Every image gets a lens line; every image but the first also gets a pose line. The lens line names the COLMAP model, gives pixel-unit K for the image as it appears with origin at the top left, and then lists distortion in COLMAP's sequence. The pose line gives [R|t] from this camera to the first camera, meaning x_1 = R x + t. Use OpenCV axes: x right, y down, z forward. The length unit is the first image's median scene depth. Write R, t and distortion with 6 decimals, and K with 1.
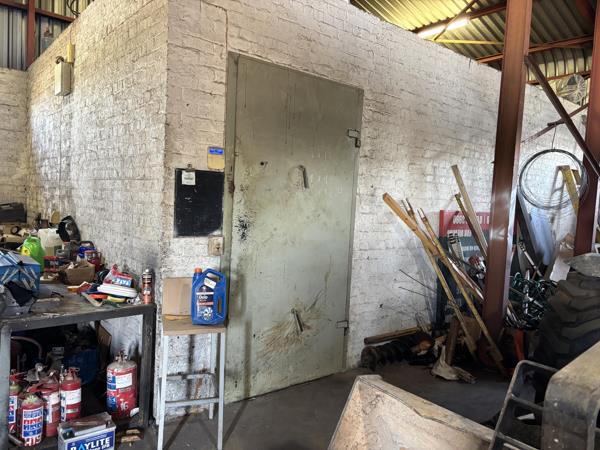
lens RADIAL K [[451.4, 0, 300.0], [0, 451.4, 225.0], [0, 0, 1]] dist [0.069249, -0.076183]
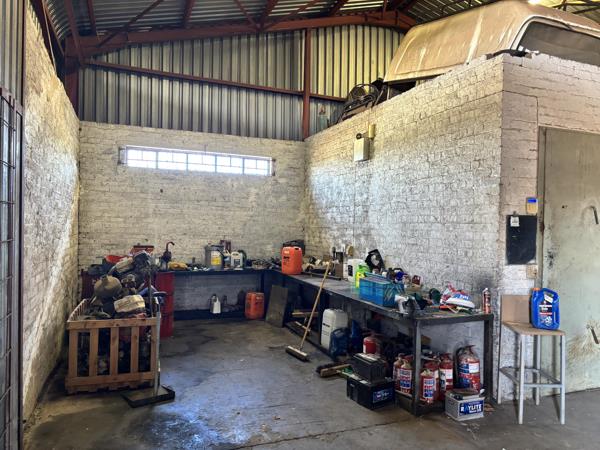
lens RADIAL K [[451.4, 0, 300.0], [0, 451.4, 225.0], [0, 0, 1]] dist [0.069249, -0.076183]
pose [[0.947946, -0.031443, -0.316875, -0.406915], [0.010572, 0.997672, -0.067372, -0.006812], [0.318256, 0.060516, 0.946071, -0.487833]]
